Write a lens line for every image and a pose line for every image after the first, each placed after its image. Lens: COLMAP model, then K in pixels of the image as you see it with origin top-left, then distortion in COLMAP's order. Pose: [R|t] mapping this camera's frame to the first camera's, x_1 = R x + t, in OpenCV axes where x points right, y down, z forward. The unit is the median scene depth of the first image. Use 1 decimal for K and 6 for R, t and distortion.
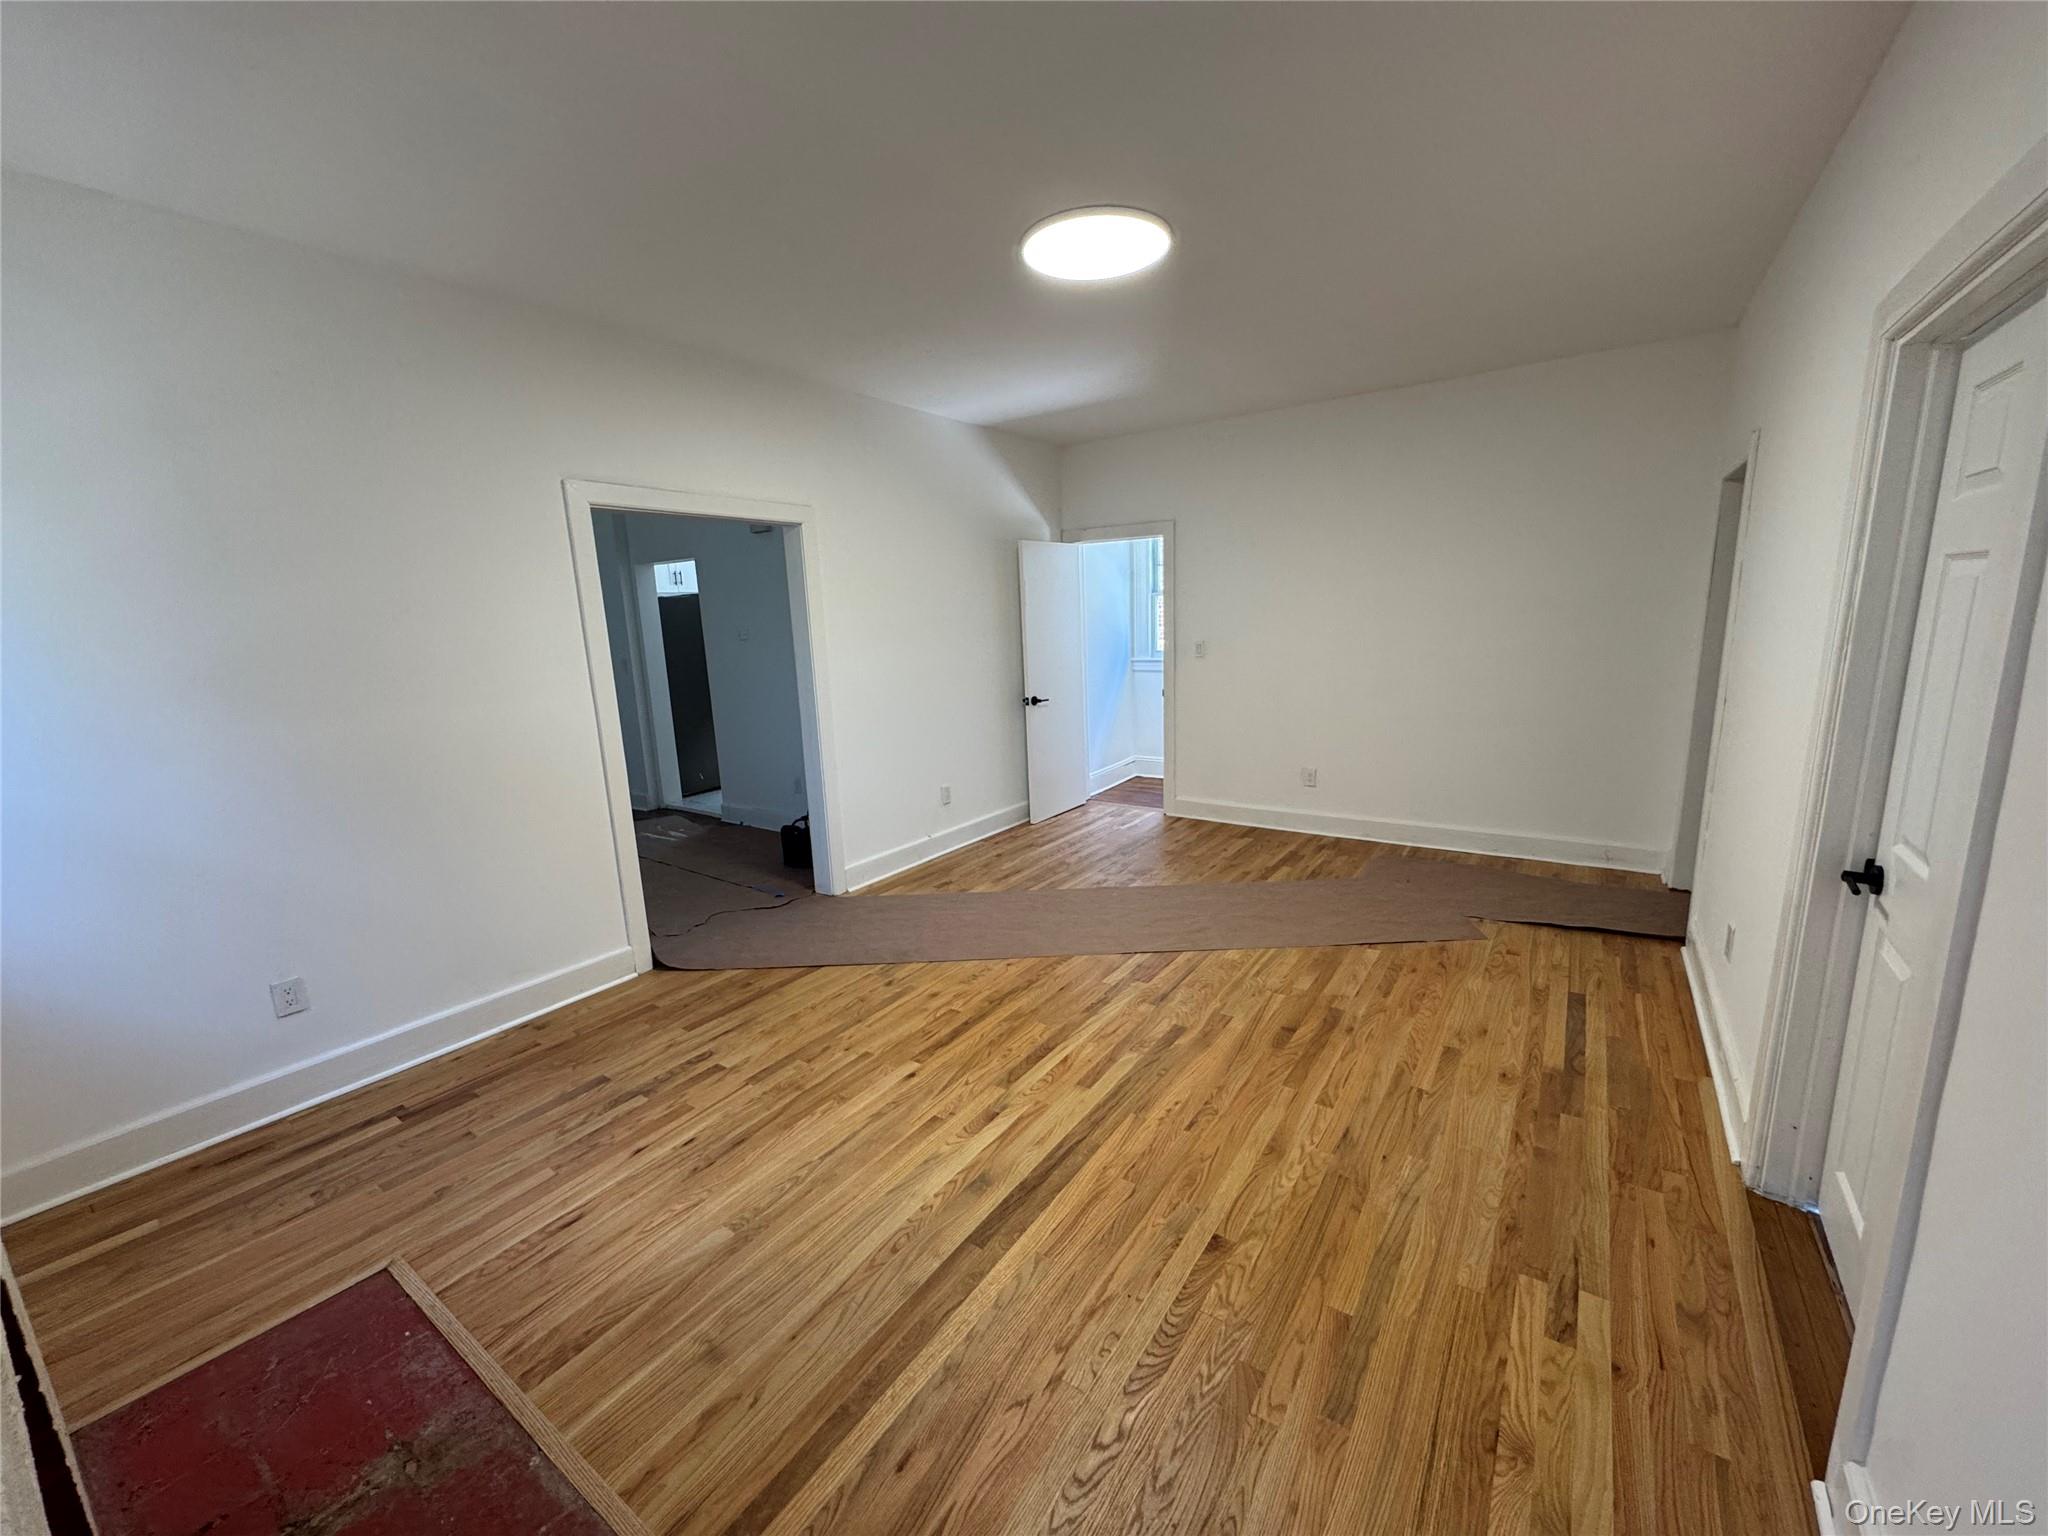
lens RADIAL K [[817.9, 0, 1019.8], [0, 817.9, 773.9], [0, 0, 1]] dist [-0.002571, -0.000175]
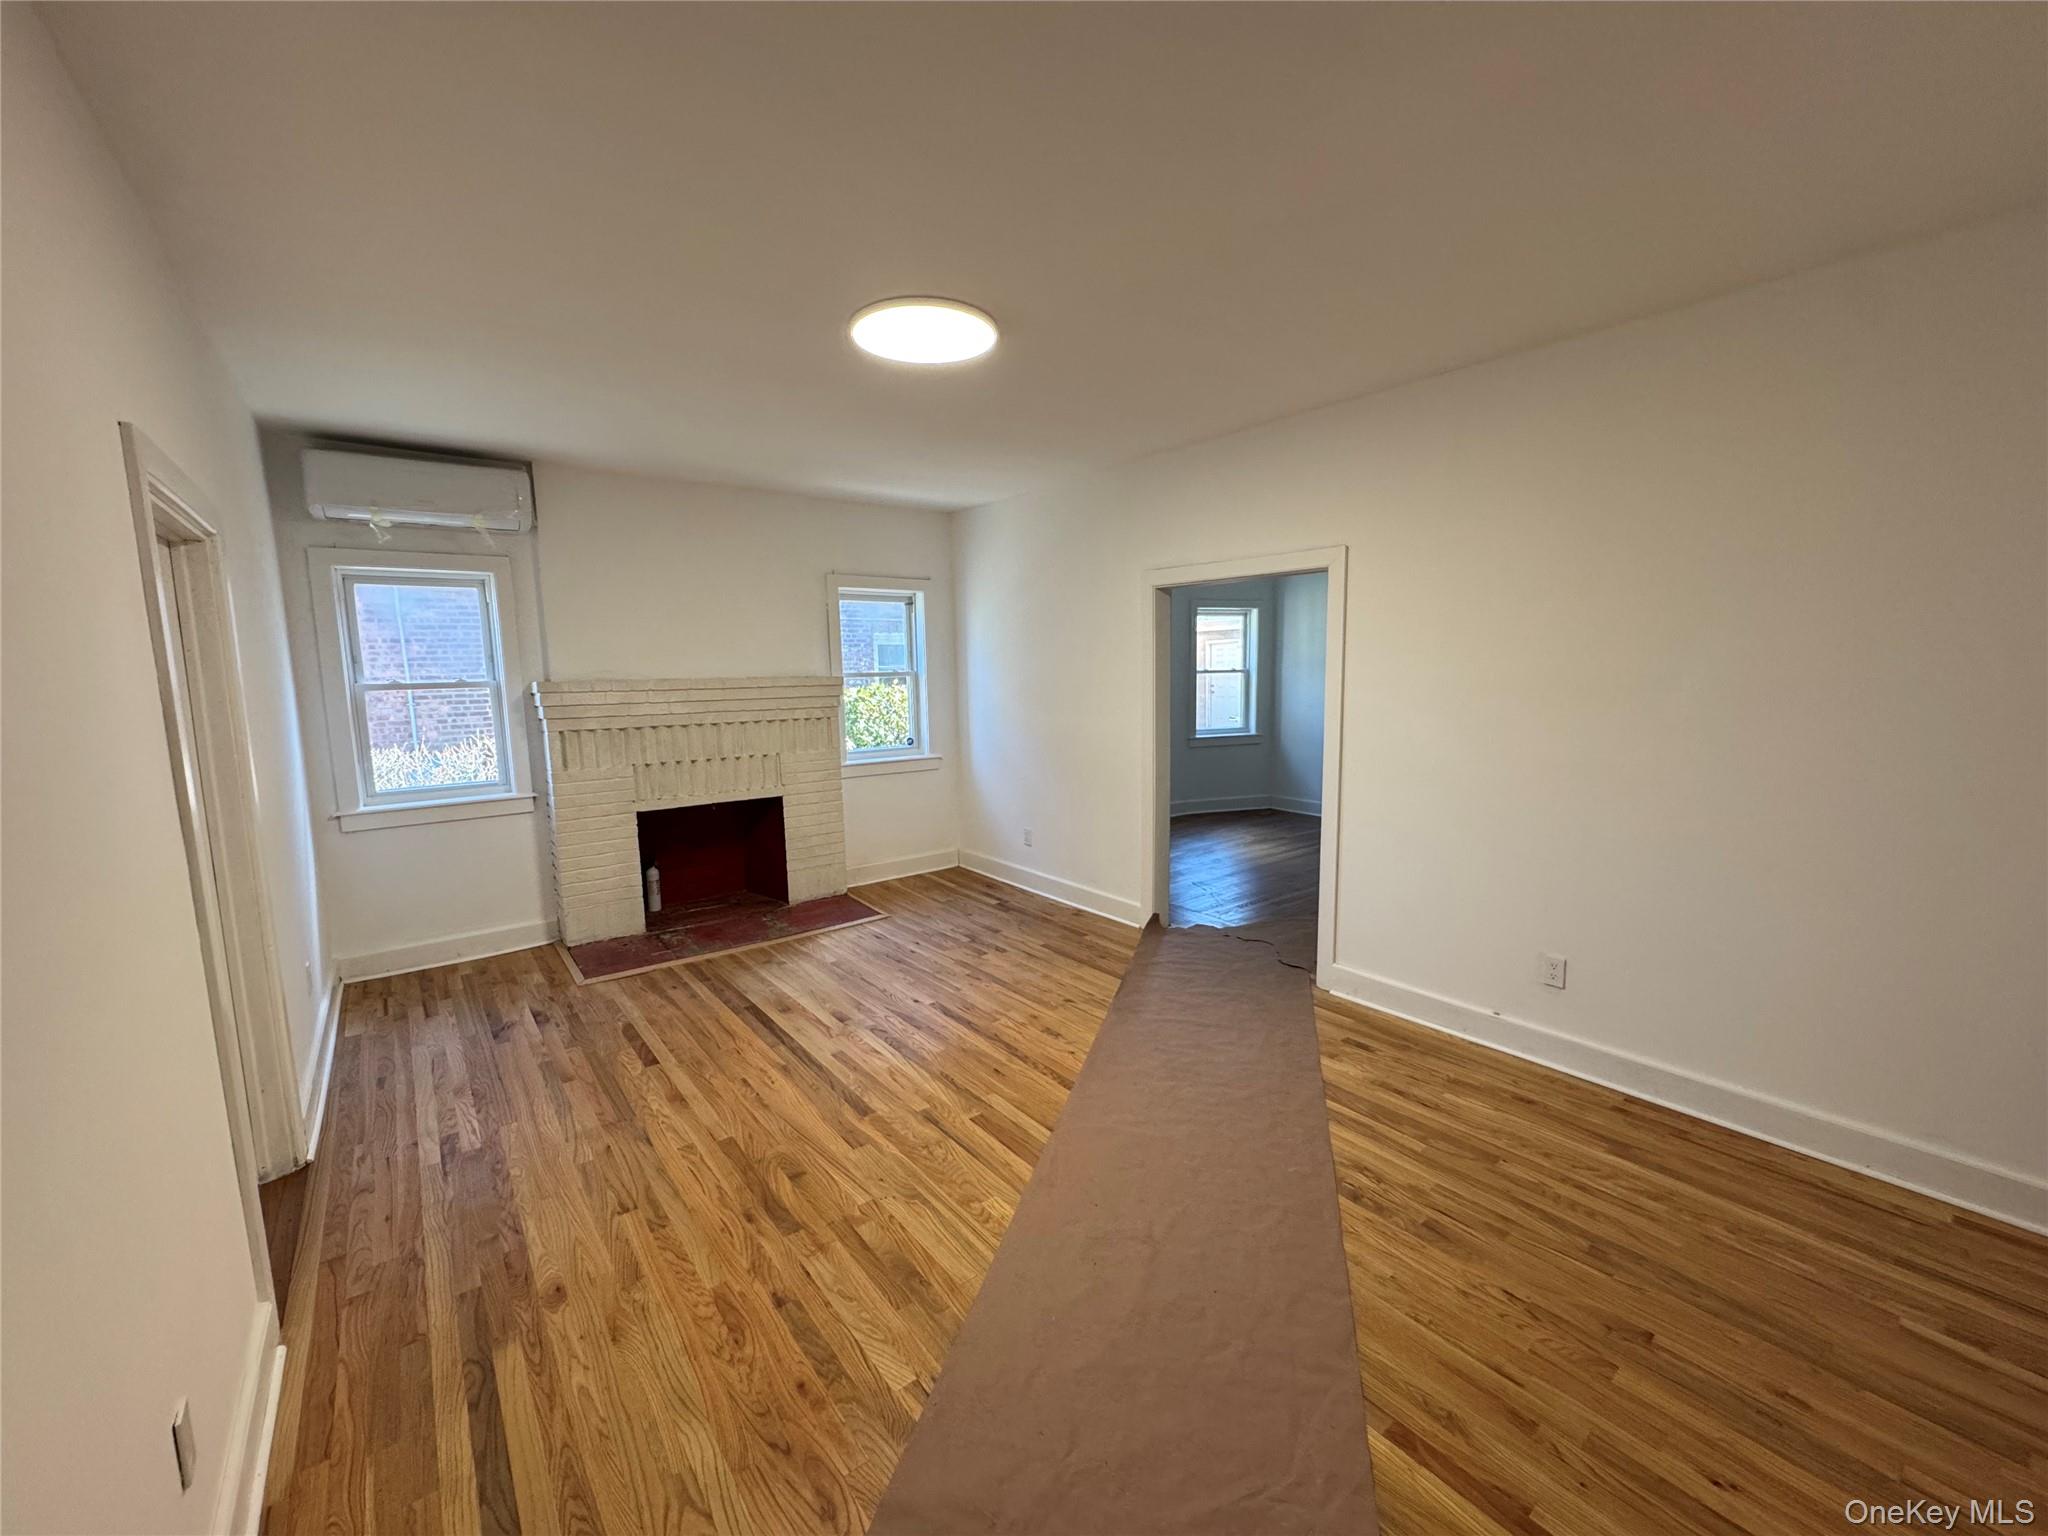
lens RADIAL K [[817.9, 0, 1018.1], [0, 817.9, 771.9], [0, 0, 1]] dist [-0.002571, -0.000175]
pose [[-0.307734, 0.164717, -0.937106, 1.056979], [-0.155561, 0.962938, 0.220342, -0.346181], [0.938670, 0.213584, -0.270705, 1.443177]]
